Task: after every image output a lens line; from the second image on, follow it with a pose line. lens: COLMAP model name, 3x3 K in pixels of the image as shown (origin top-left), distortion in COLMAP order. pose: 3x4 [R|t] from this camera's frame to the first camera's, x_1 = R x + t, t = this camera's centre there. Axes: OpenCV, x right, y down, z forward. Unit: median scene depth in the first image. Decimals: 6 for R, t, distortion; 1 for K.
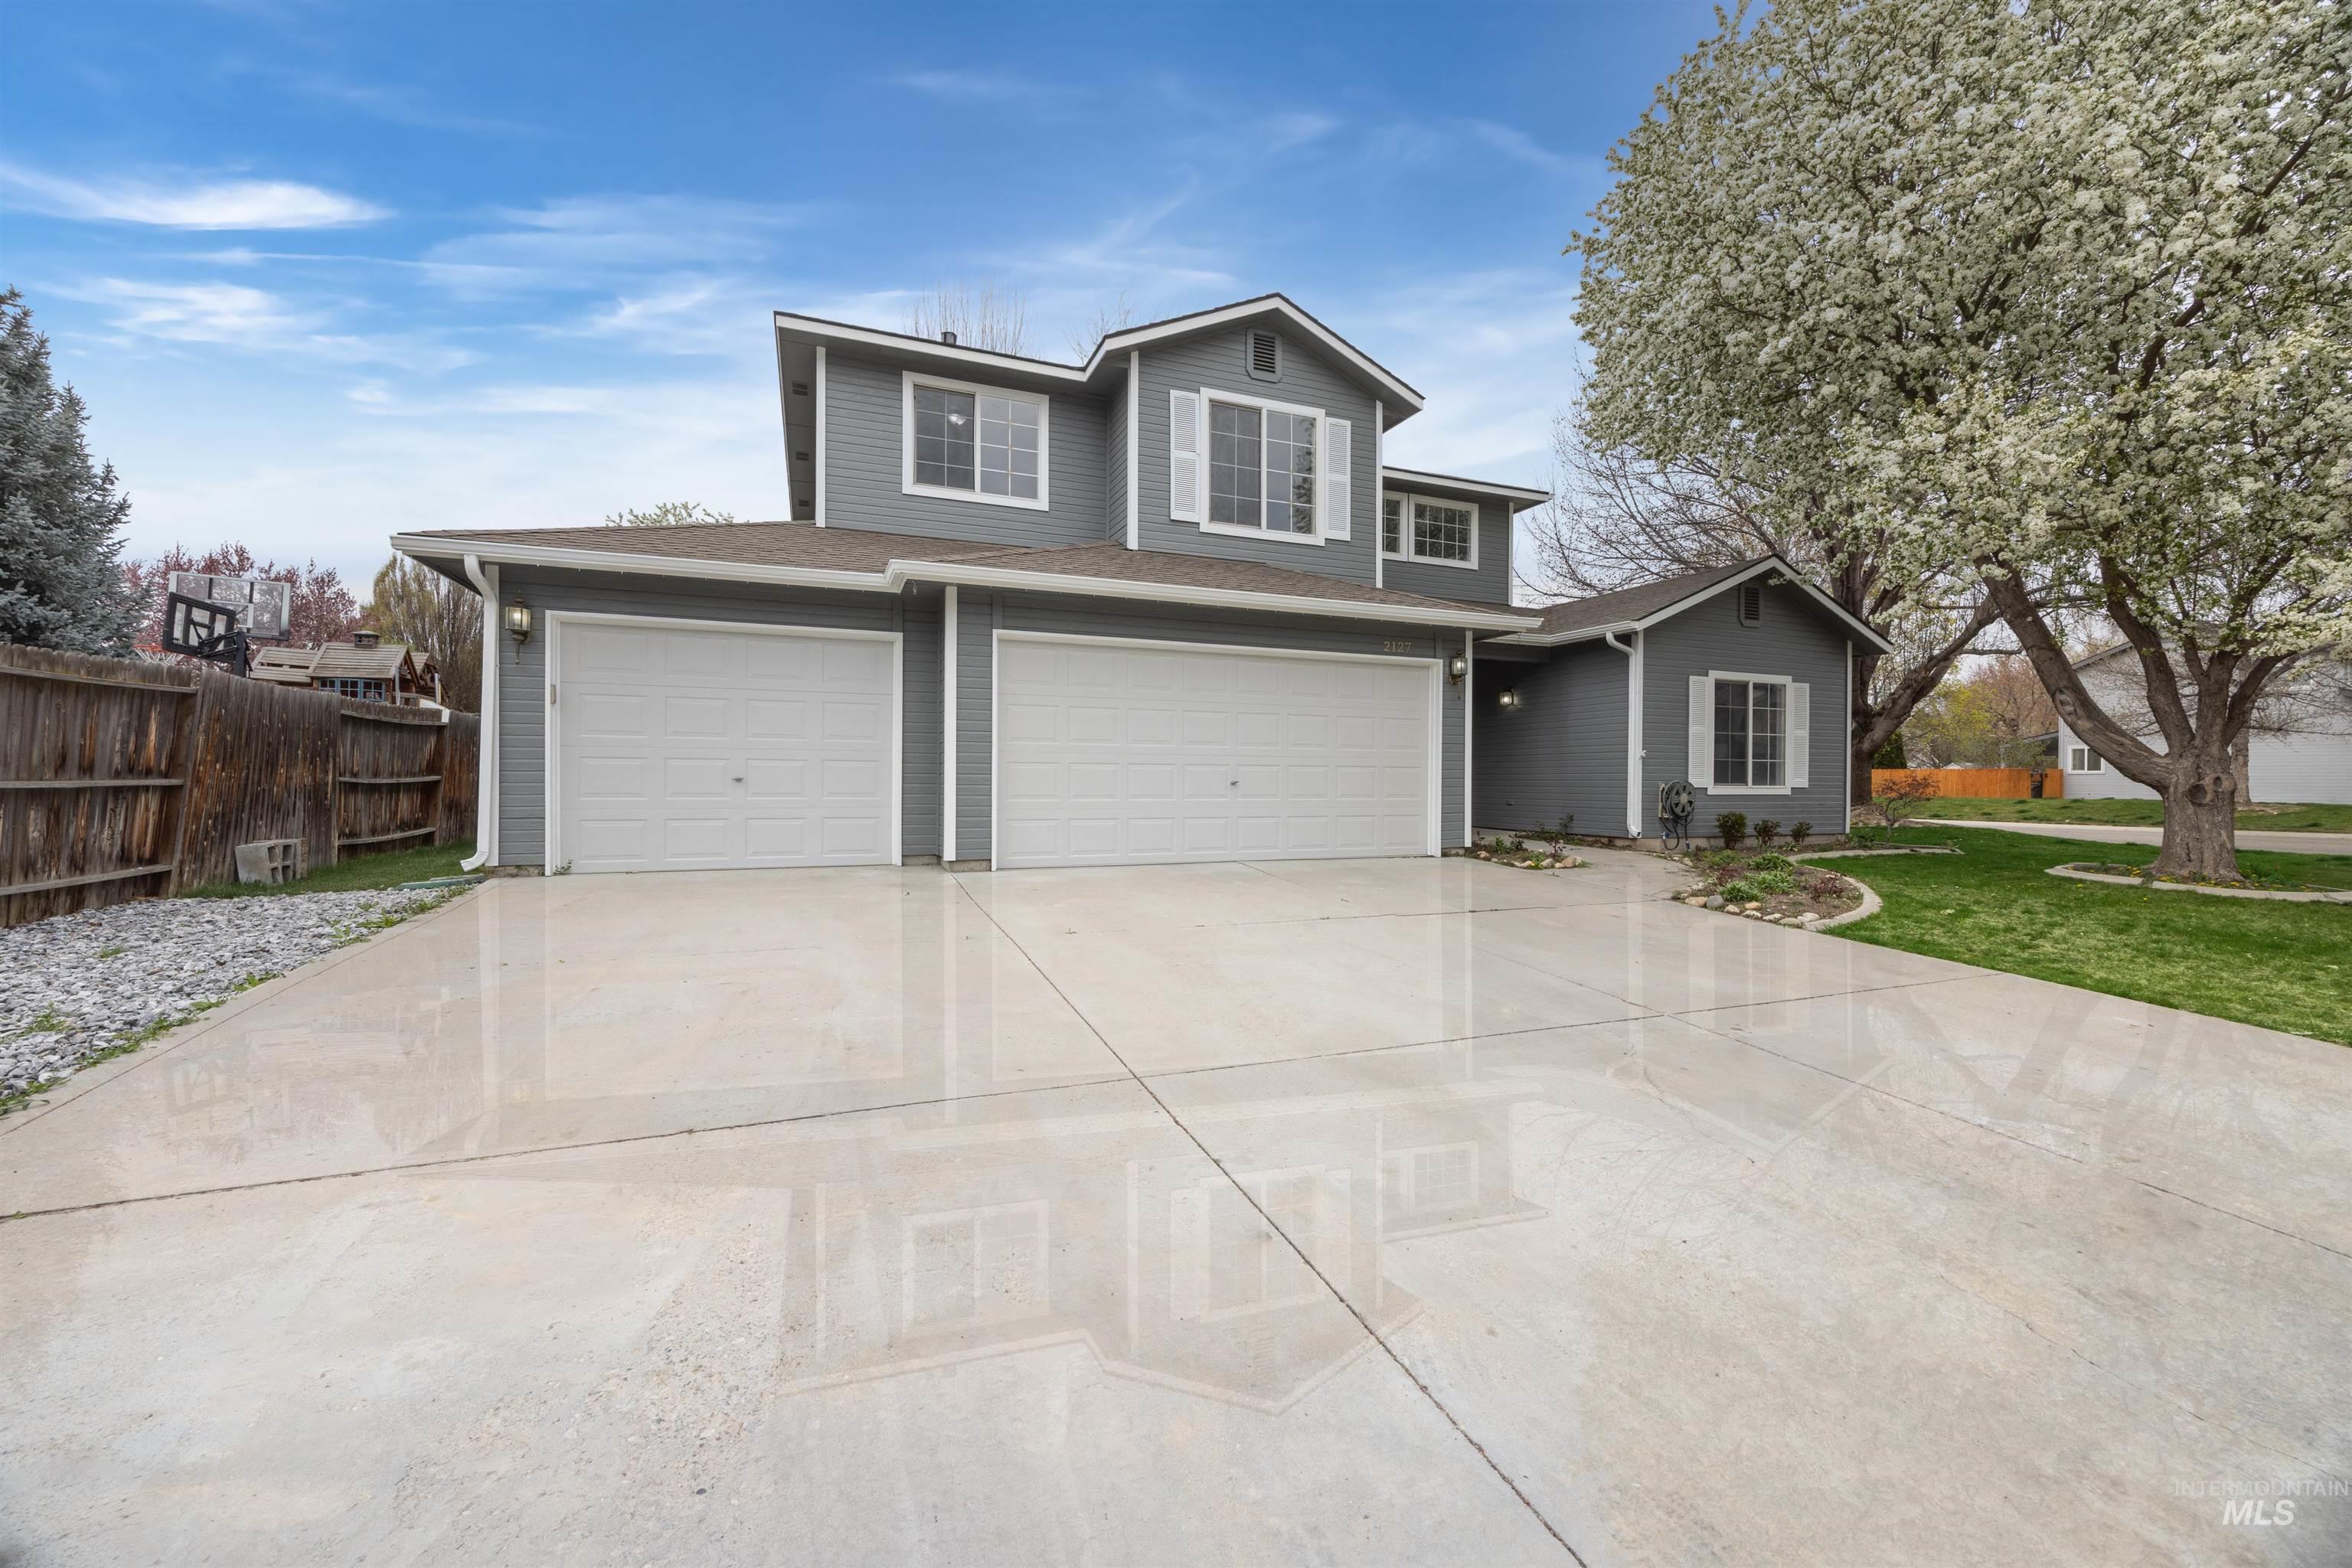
lens RADIAL K [[885.7, 0, 1166.1], [0, 885.7, 782.4], [0, 0, 1]] dist [-0.000926, 0.000072]
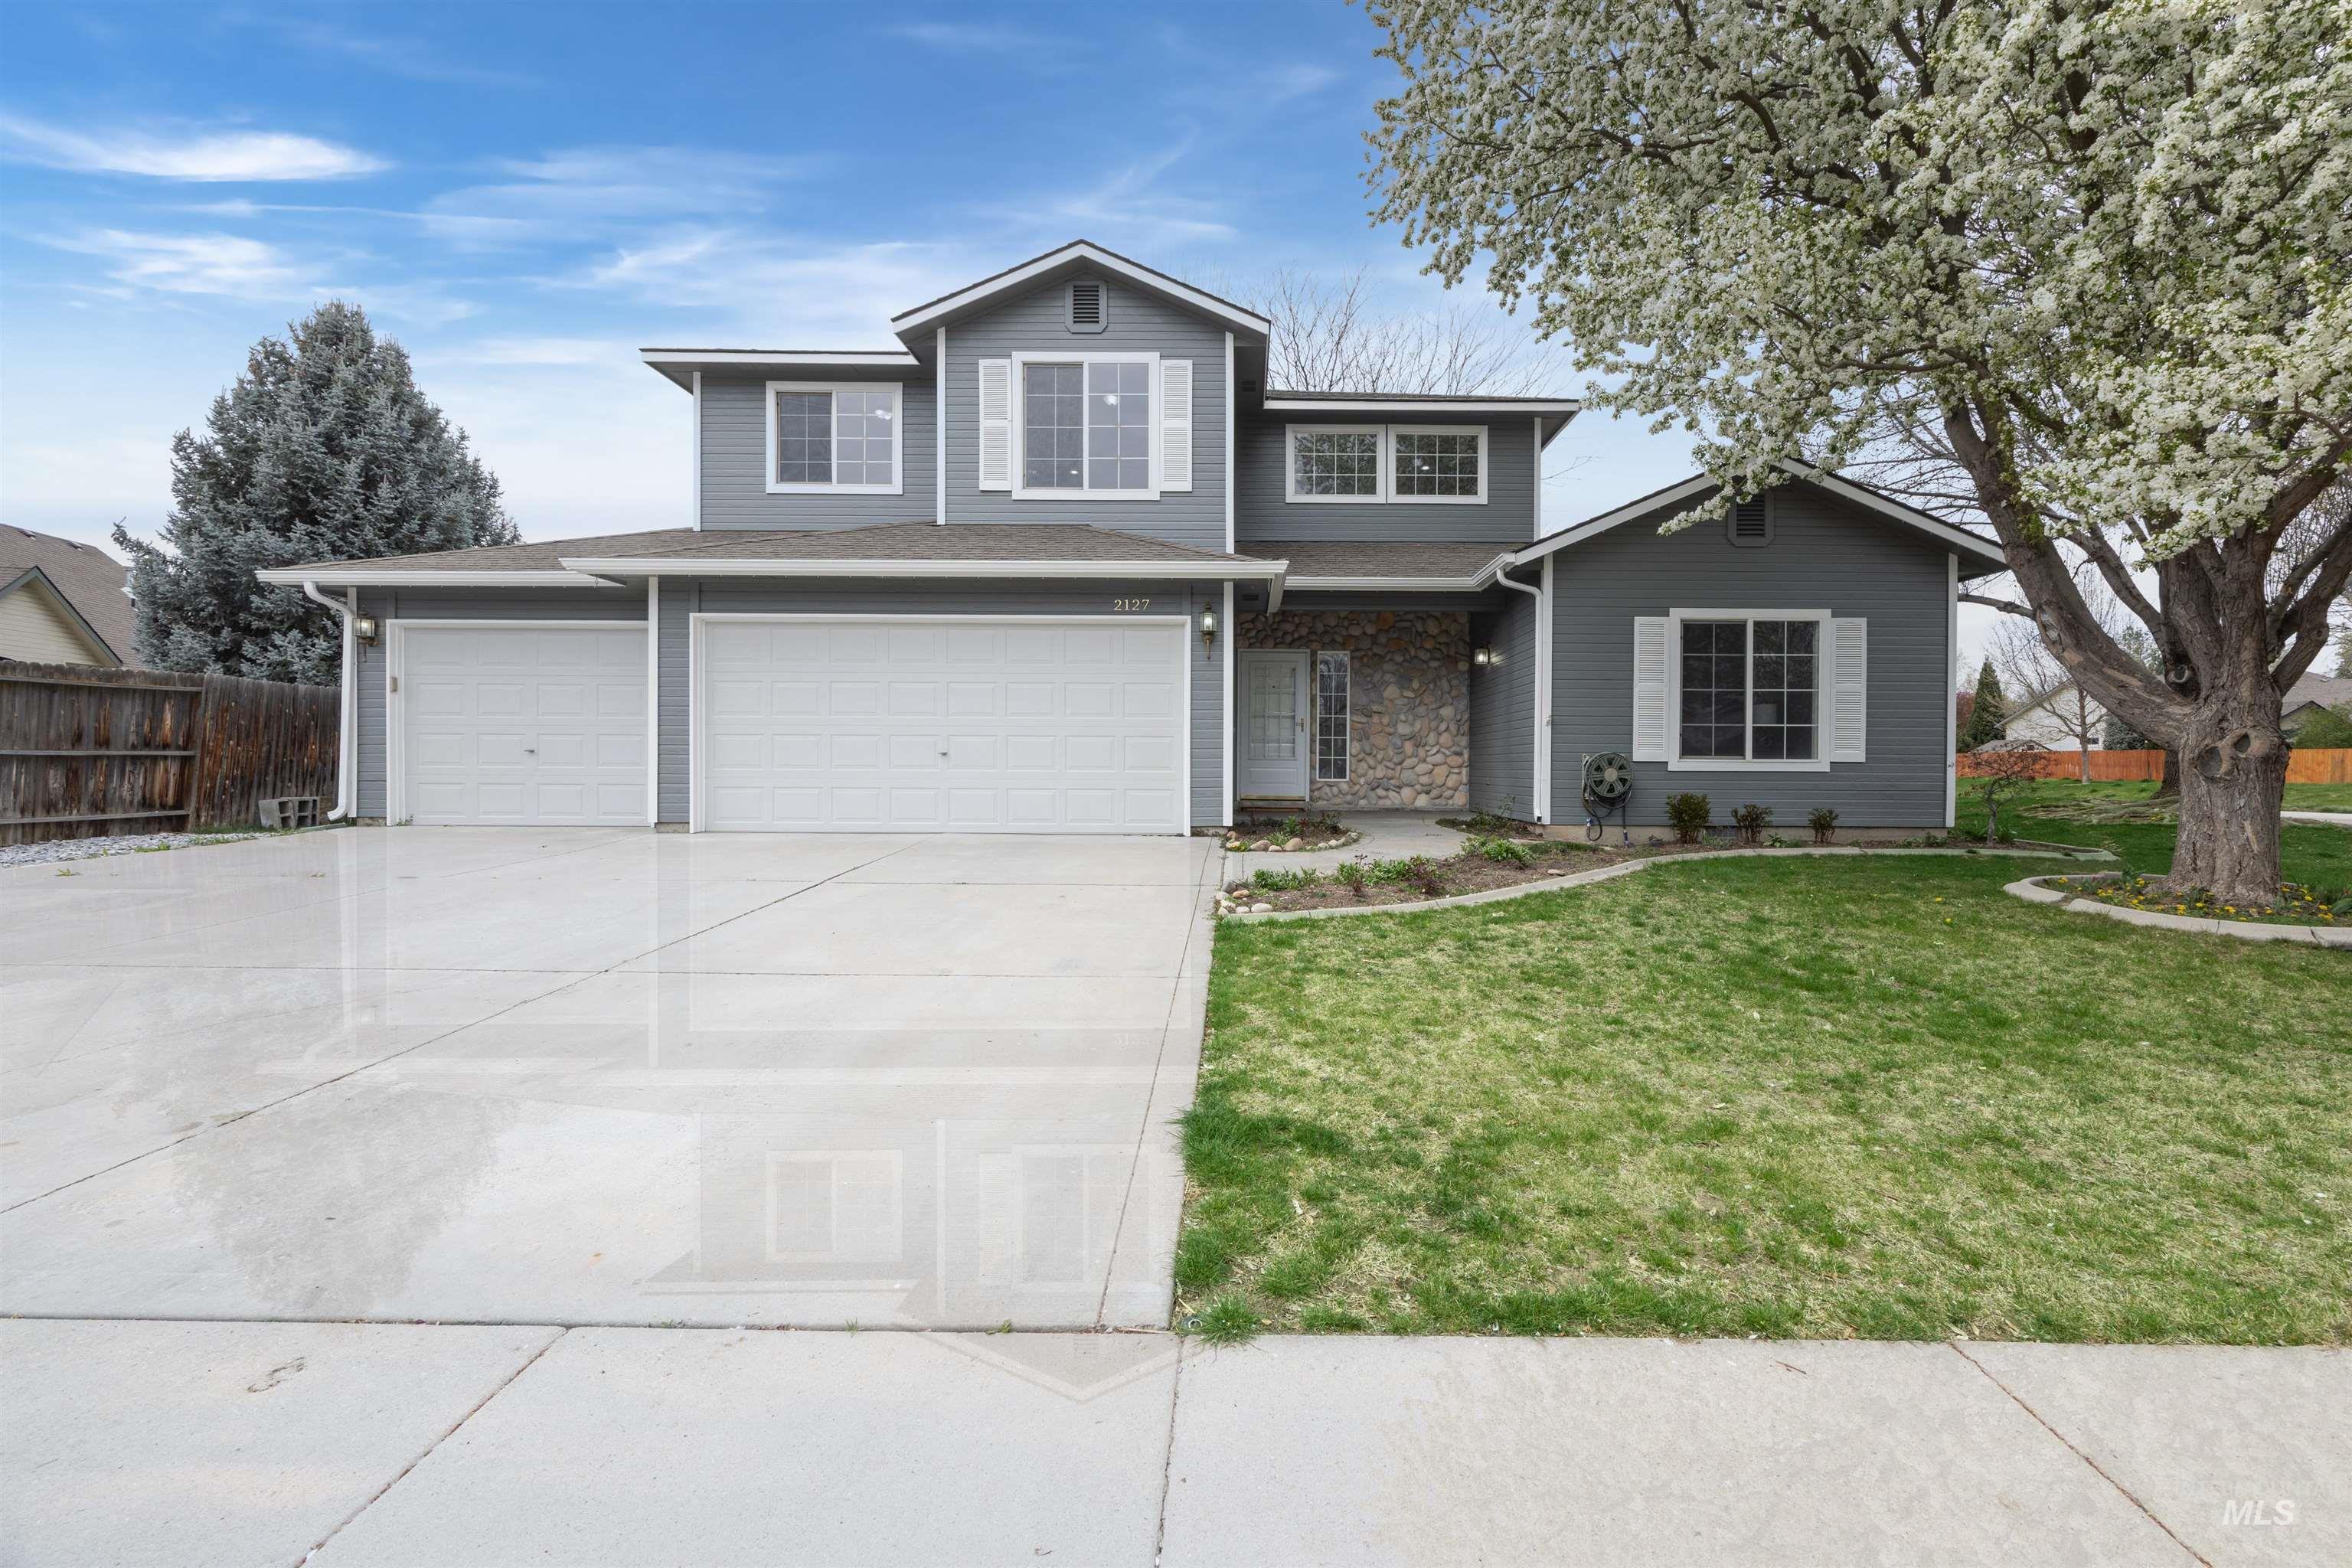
lens RADIAL K [[948.4, 0, 1245.8], [0, 948.4, 768.6], [0, 0, 1]] dist [-0.001222, -0.000182]
pose [[0.931027, 0.000218, -0.364951, 0.668858], [-0.001009, 0.999998, -0.001977, 0.016507], [0.364949, 0.002209, 0.931025, 0.120528]]
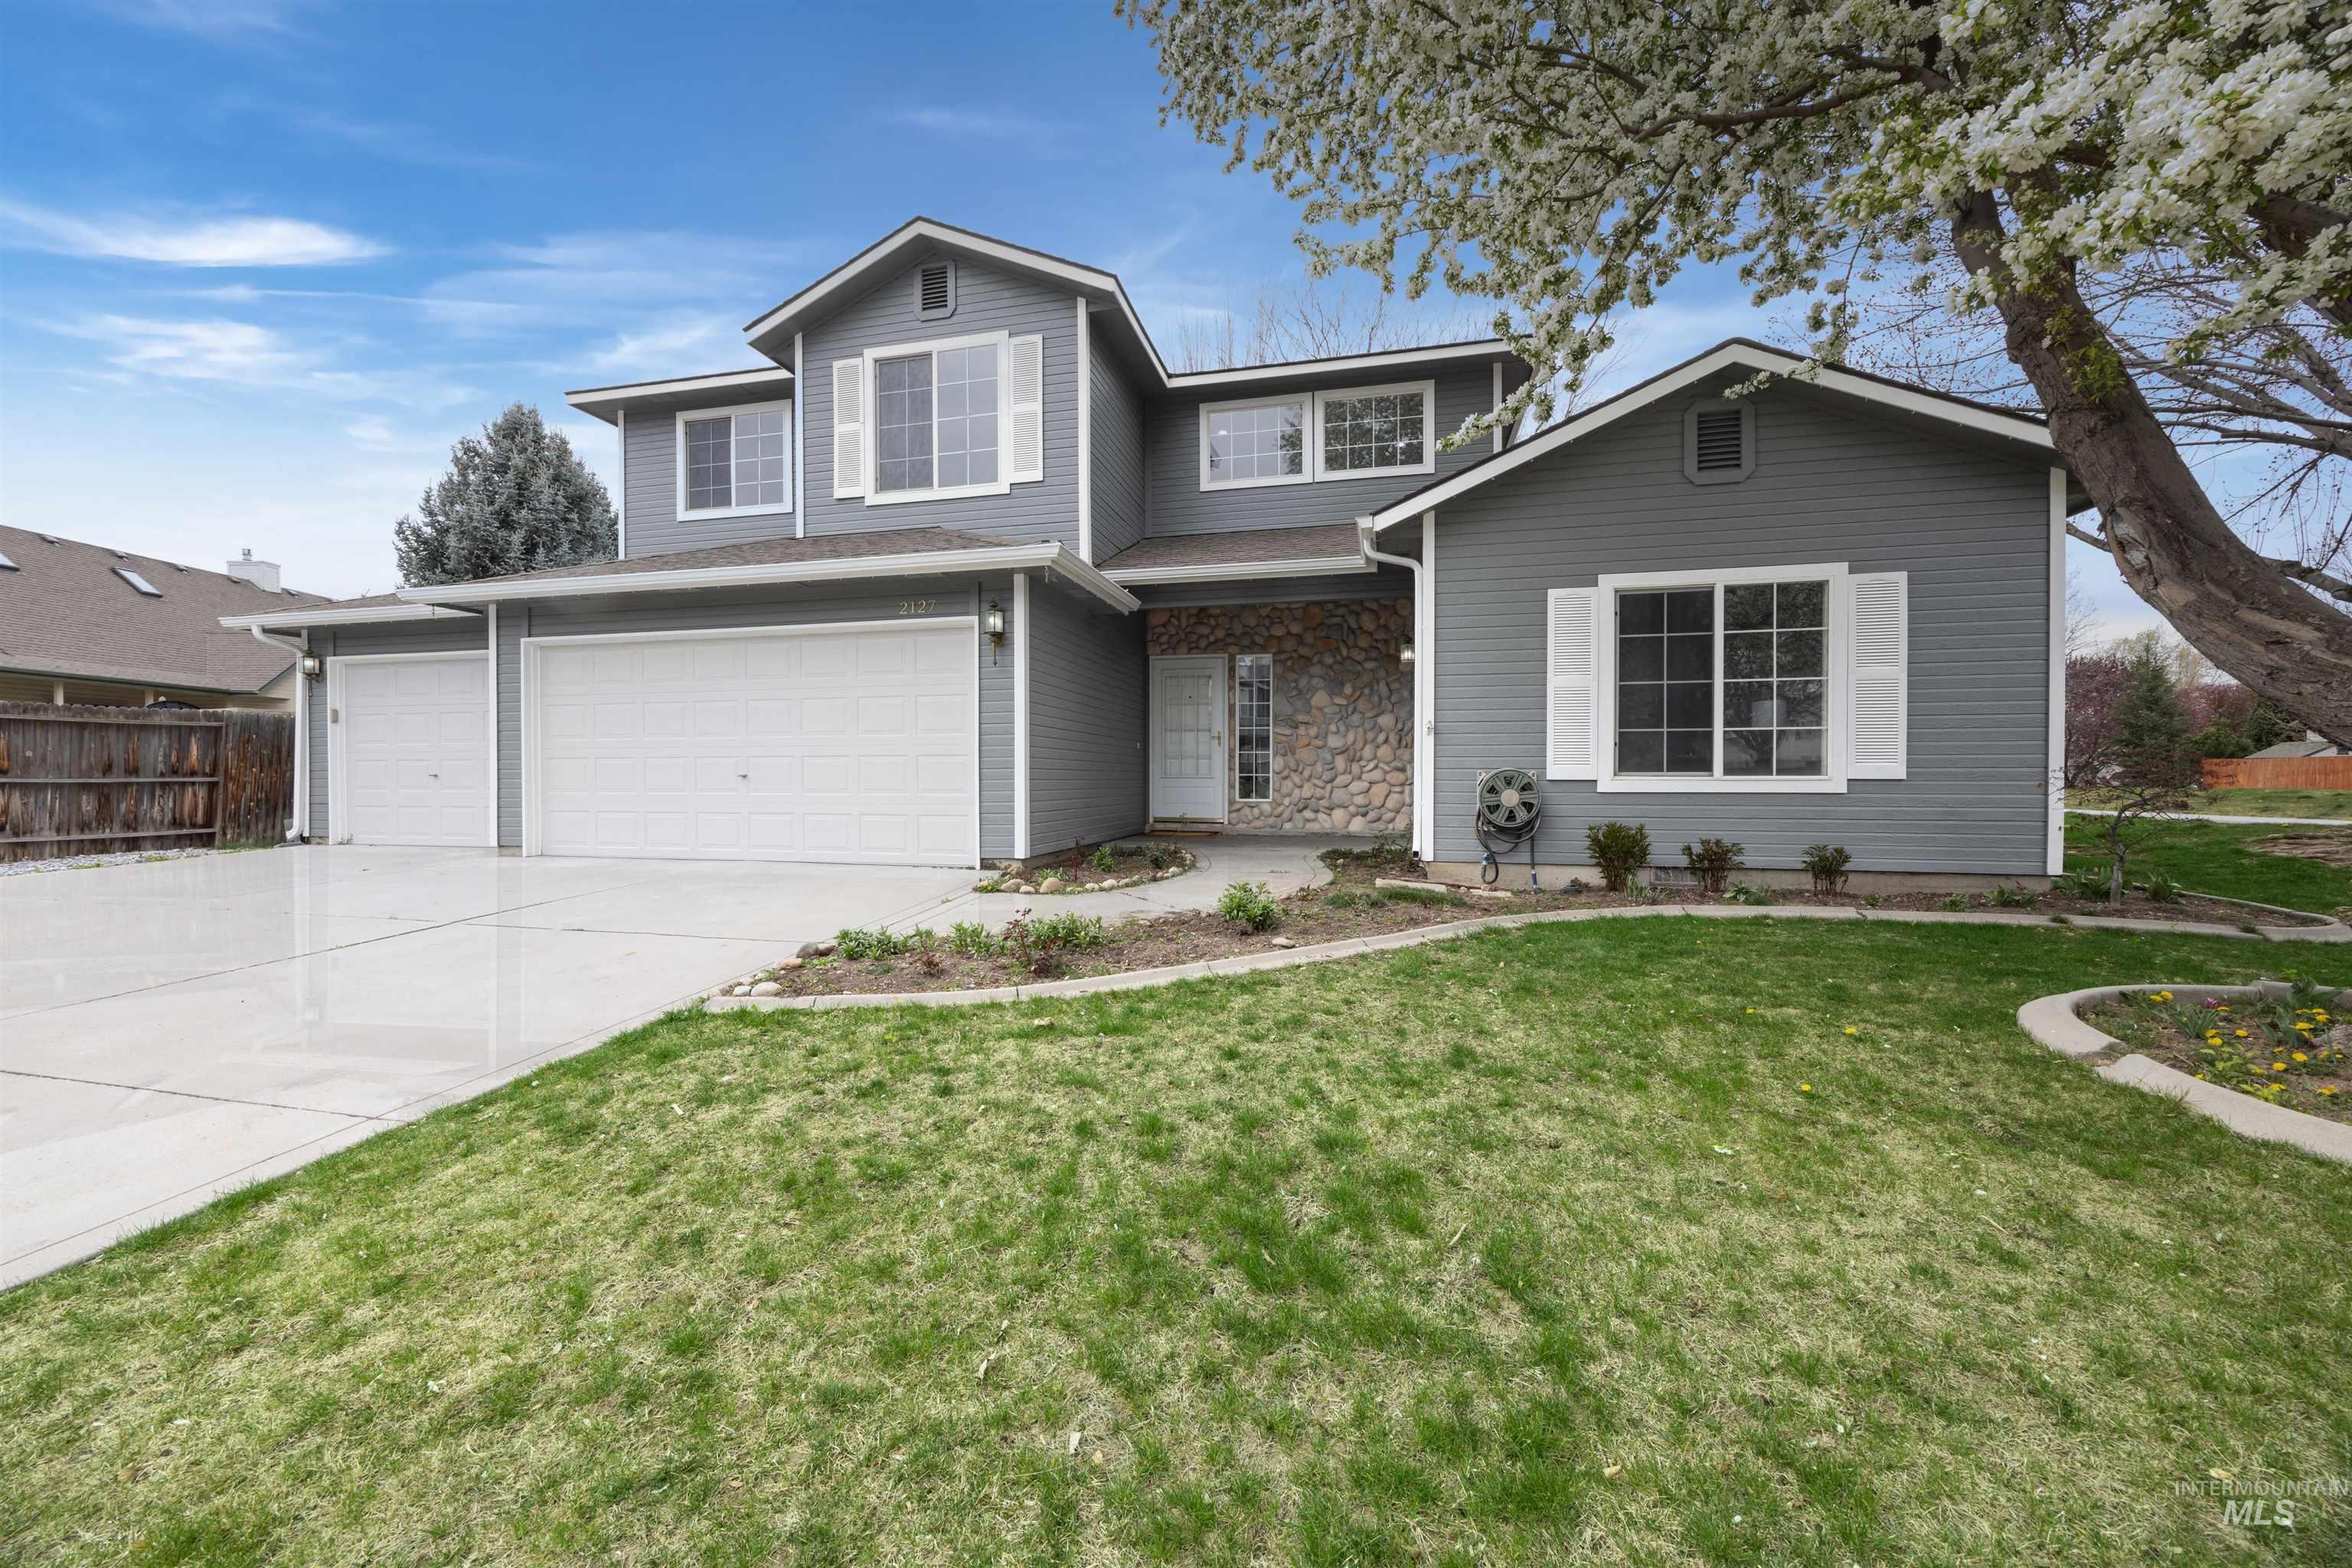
lens RADIAL K [[885.7, 0, 1166.1], [0, 885.7, 782.4], [0, 0, 1]] dist [-0.000926, 0.000072]
pose [[0.813842, -0.003256, -0.581077, 0.841130], [0.003629, 0.999993, -0.000520, 0.008062], [0.581074, -0.001685, 0.813849, 0.434161]]
